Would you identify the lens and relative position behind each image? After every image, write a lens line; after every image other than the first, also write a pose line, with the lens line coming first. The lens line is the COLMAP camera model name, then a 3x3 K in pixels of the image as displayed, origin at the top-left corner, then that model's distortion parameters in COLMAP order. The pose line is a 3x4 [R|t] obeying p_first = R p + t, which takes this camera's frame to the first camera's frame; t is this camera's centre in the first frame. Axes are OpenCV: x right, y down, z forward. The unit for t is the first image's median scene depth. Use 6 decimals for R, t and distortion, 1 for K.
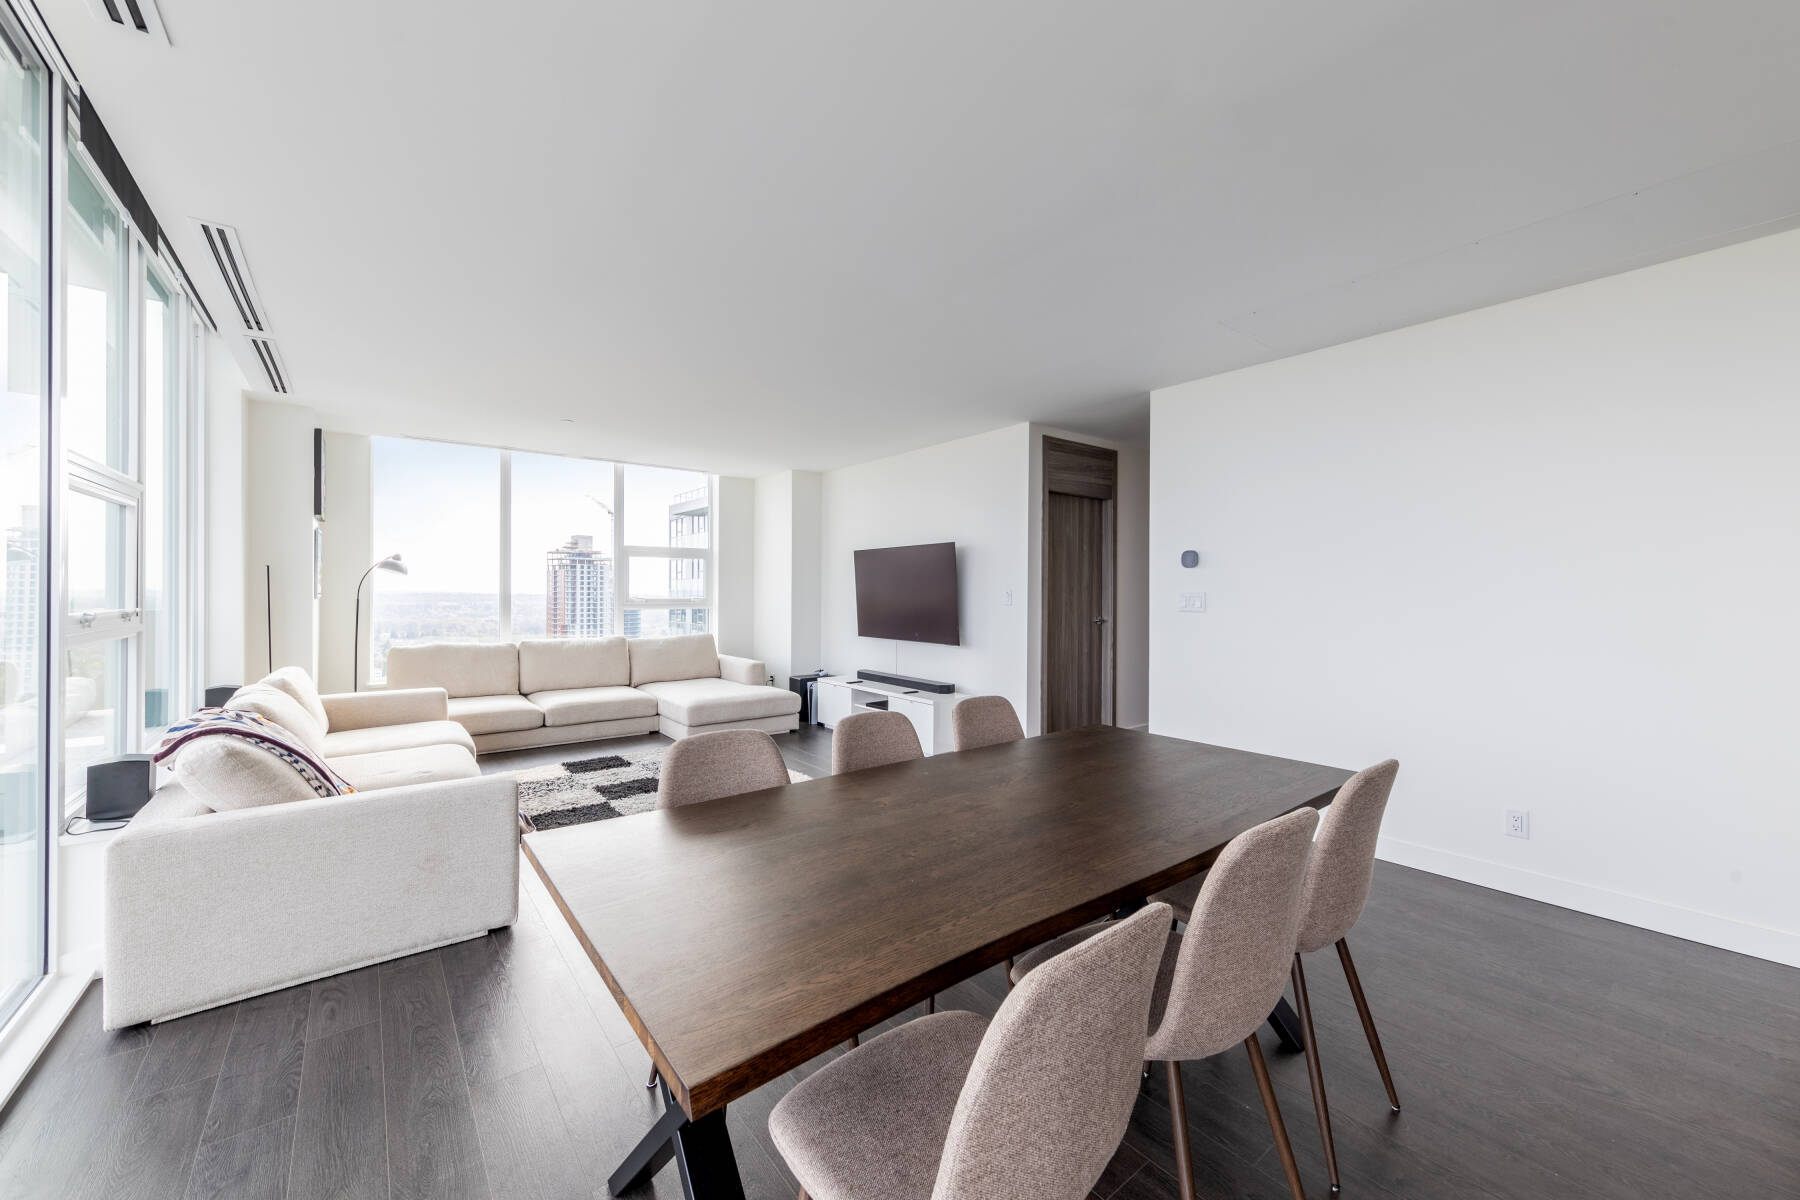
lens RADIAL K [[678.0, 0, 900.3], [0, 678.0, 585.0], [0, 0, 1]] dist [-0.001697, -0.000023]
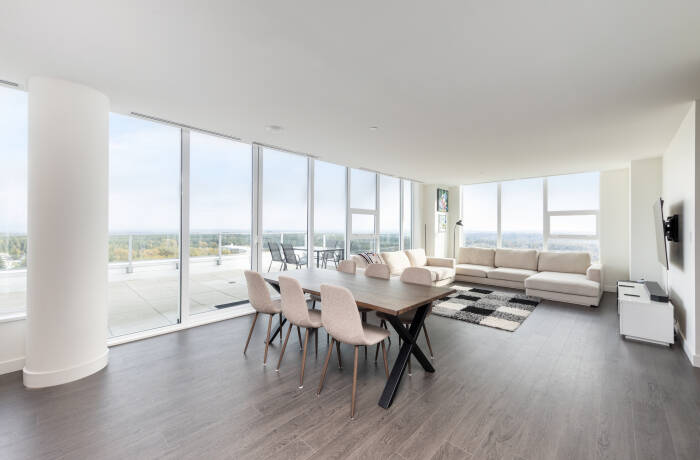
lens RADIAL K [[274.3, 0, 352.0], [0, 274.3, 228.6], [0, 0, 1]] dist [0.001910, 0.001776]
pose [[0.152677, -0.004645, -0.988265, 0.533937], [0.003926, 0.999984, -0.004093, 0.001531], [0.988268, -0.003255, 0.152693, 0.239283]]
